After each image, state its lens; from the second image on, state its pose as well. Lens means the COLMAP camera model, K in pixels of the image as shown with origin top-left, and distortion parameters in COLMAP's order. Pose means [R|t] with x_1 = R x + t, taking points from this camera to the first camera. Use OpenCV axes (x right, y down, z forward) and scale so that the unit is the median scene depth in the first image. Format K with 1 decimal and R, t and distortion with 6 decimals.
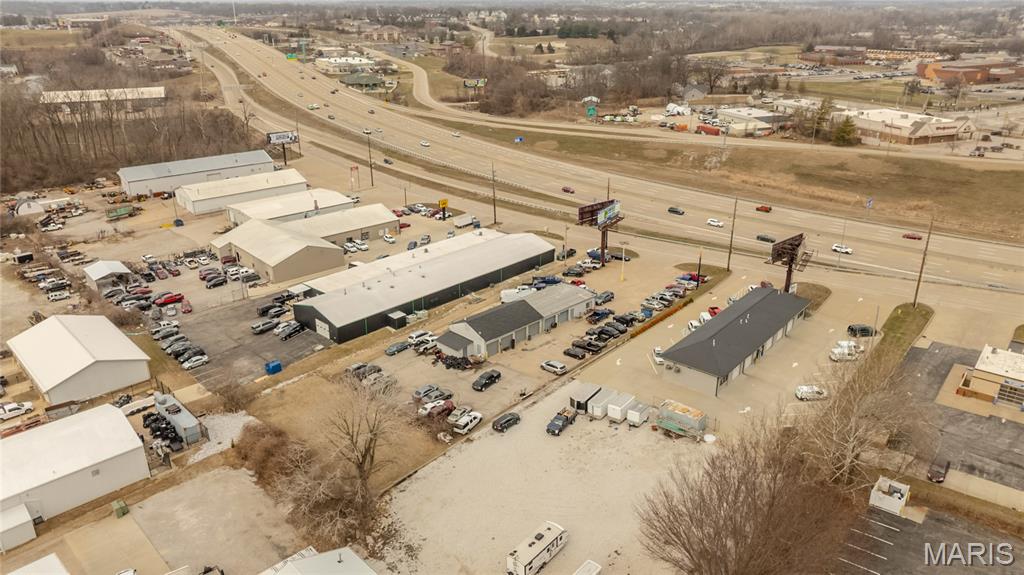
lens RADIAL K [[723.6, 0, 511.1], [0, 723.6, 288.8], [0, 0, 1]] dist [-0.026237, 0.019136]
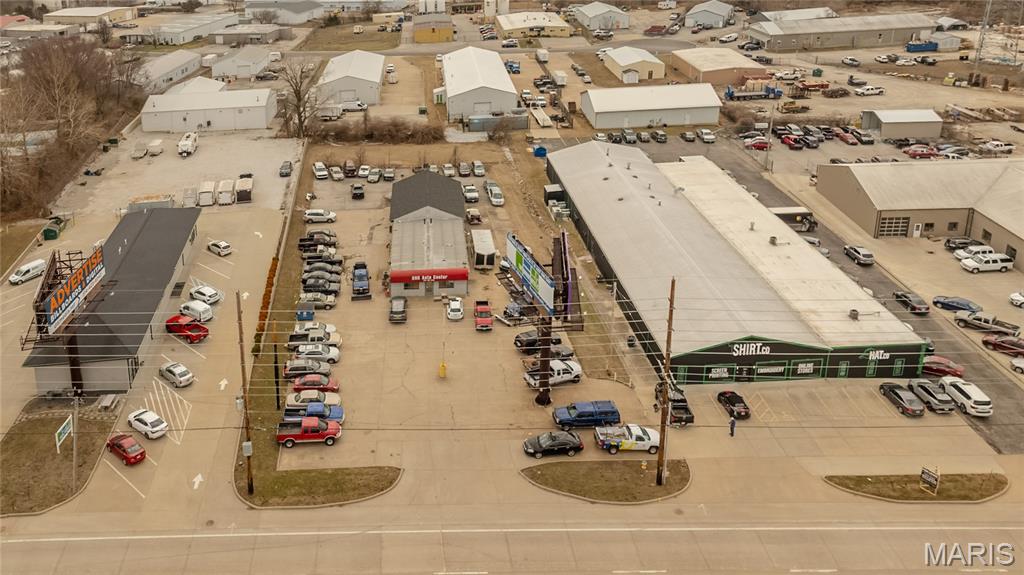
lens RADIAL K [[776.5, 0, 380.4], [0, 776.5, 195.2], [0, 0, 1]] dist [-0.022666, 0.004374]
pose [[-0.729010, 0.297884, -0.616287, 0.366569], [-0.190455, 0.776518, 0.600622, -0.313137], [0.657474, 0.555234, -0.509356, 0.951895]]
